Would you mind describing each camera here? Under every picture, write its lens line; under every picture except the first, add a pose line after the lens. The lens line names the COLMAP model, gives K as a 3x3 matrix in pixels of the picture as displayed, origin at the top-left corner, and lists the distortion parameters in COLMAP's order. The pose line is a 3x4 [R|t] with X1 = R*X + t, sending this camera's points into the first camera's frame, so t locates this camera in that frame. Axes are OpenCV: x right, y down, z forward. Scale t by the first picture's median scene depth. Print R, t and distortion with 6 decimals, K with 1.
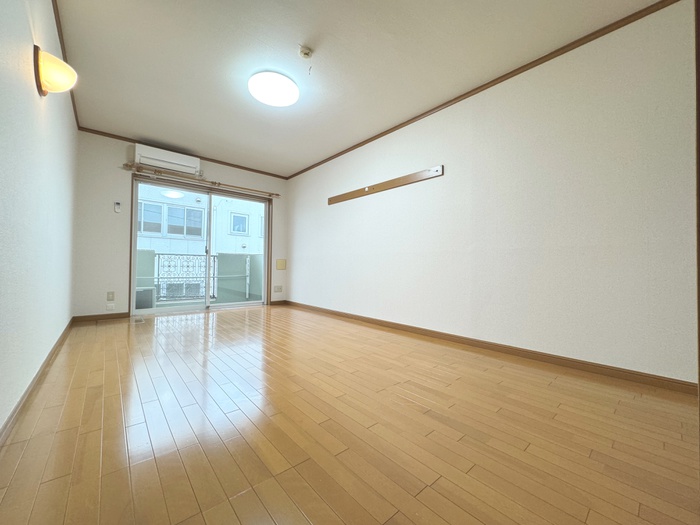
lens RADIAL K [[278.4, 0, 349.5], [0, 278.4, 262.0], [0, 0, 1]] dist [-0.000617, -0.000179]
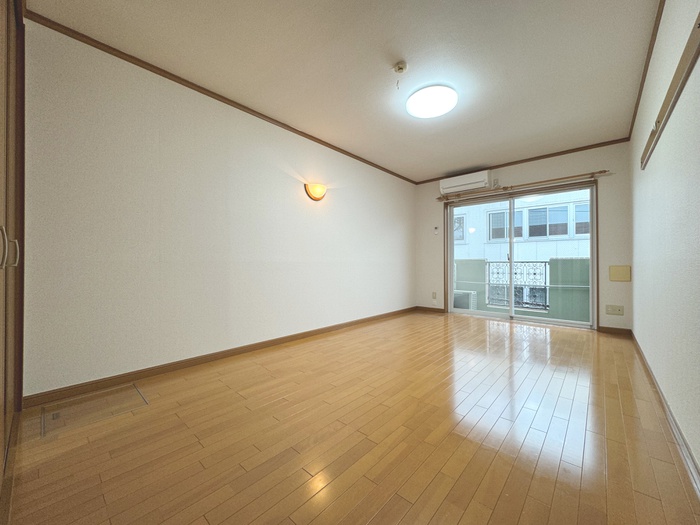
lens RADIAL K [[278.4, 0, 349.5], [0, 278.4, 262.0], [0, 0, 1]] dist [-0.000617, -0.000179]
pose [[0.115983, -0.019502, -0.993060, 0.355419], [0.020845, 0.999635, -0.017197, -0.021493], [0.993032, -0.018705, 0.116347, 0.310469]]
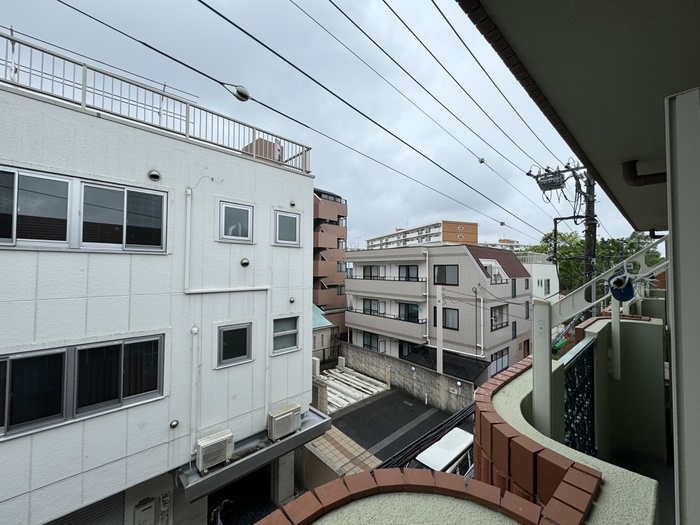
lens RADIAL K [[278.4, 0, 349.5], [0, 278.4, 262.0], [0, 0, 1]] dist [-0.000617, -0.000179]
pose [[0.999854, -0.013042, 0.011069, -0.438373], [0.013218, 0.999785, -0.016005, -0.114302], [-0.010858, 0.016149, 0.999811, 1.097057]]
